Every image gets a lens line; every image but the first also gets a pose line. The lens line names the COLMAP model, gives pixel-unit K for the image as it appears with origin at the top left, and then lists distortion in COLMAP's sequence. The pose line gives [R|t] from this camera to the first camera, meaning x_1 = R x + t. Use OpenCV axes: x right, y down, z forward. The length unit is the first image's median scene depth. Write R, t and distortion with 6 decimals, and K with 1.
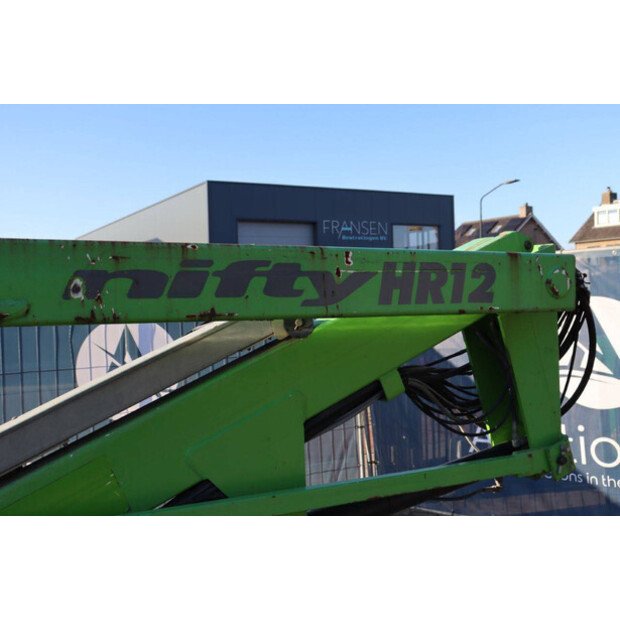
lens RADIAL K [[684.8, 0, 310.0], [0, 684.8, 310.0], [0, 0, 1]] dist [-0.077174, 0.244855]
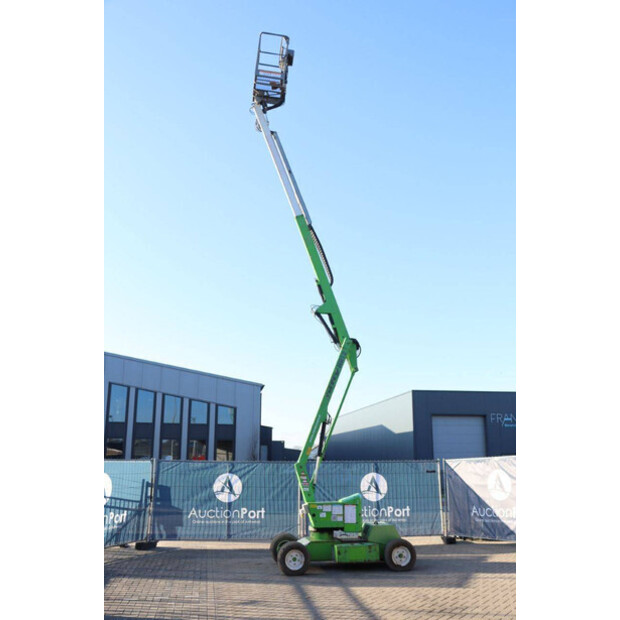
lens RADIAL K [[588.7, 0, 310.0], [0, 588.7, 310.0], [0, 0, 1]] dist [-0.119431, 0.147292]
pose [[0.943939, -0.056636, -0.325224, 0.075629], [-0.034422, 0.962917, -0.267594, 0.002595], [0.328319, 0.263788, 0.906985, -0.342289]]
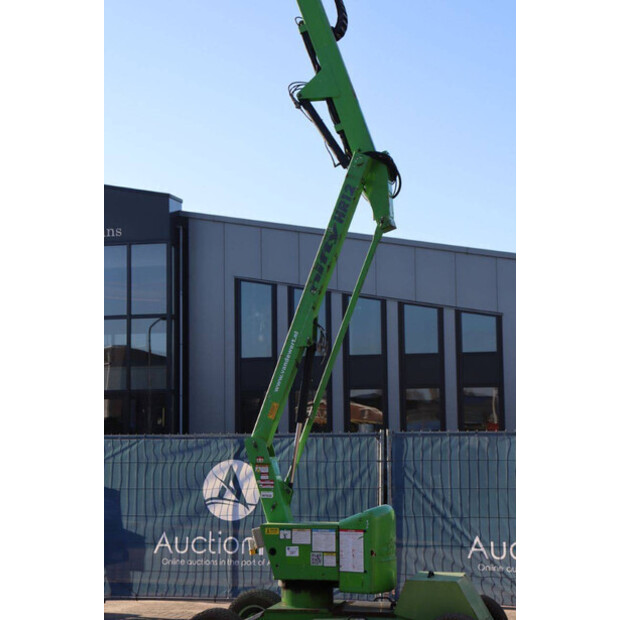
lens RADIAL K [[1290.8, 0, 310.0], [0, 1290.8, 310.0], [0, 0, 1]] dist [0.362865, -0.059967]
pose [[0.735567, -0.046781, -0.675835, 0.211978], [-0.026069, 0.994919, -0.097242, -0.003561], [0.676951, 0.089146, 0.730610, -0.250360]]
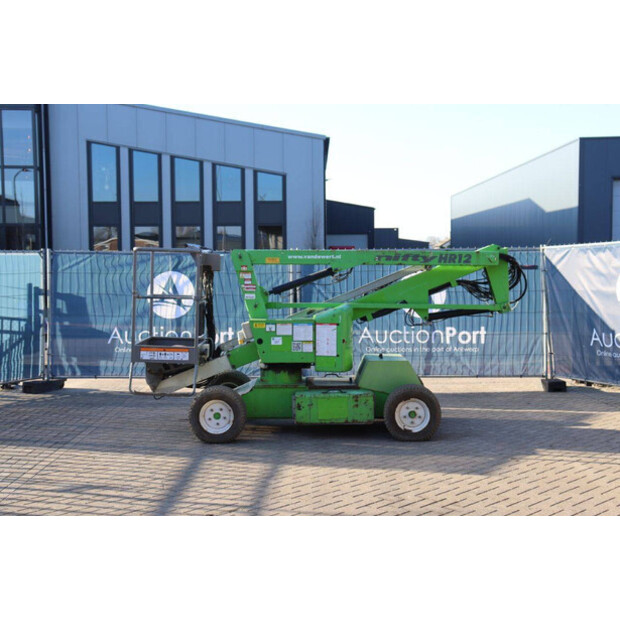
lens RADIAL K [[873.9, 0, 310.0], [0, 873.9, 310.0], [0, 0, 1]] dist [0.047069, 0.086114]
pose [[0.875921, 0.047121, -0.480148, 0.113270], [-0.029335, 0.998579, 0.044485, 0.003710], [0.481563, -0.024880, 0.876059, -0.239048]]
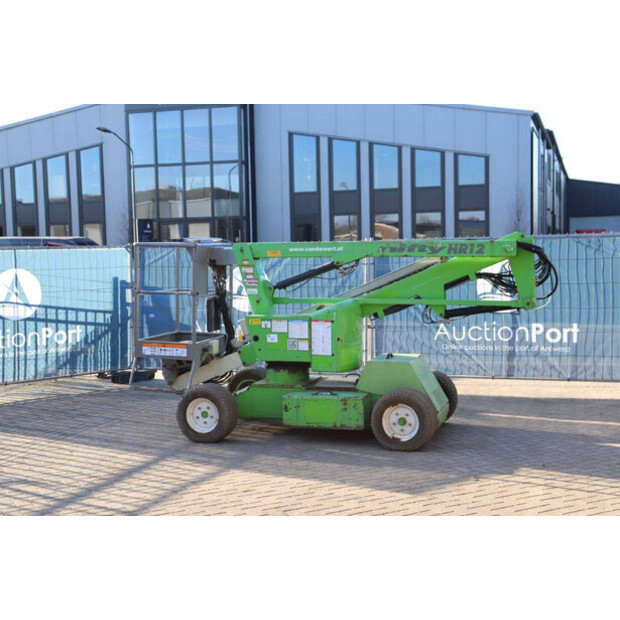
lens RADIAL K [[891.8, 0, 310.0], [0, 891.8, 310.0], [0, 0, 1]] dist [0.070218, 0.081868]
pose [[0.692465, 0.058340, -0.719089, 0.177829], [-0.016348, 0.997738, 0.065204, -0.000481], [0.721266, -0.033396, 0.691853, -0.175031]]
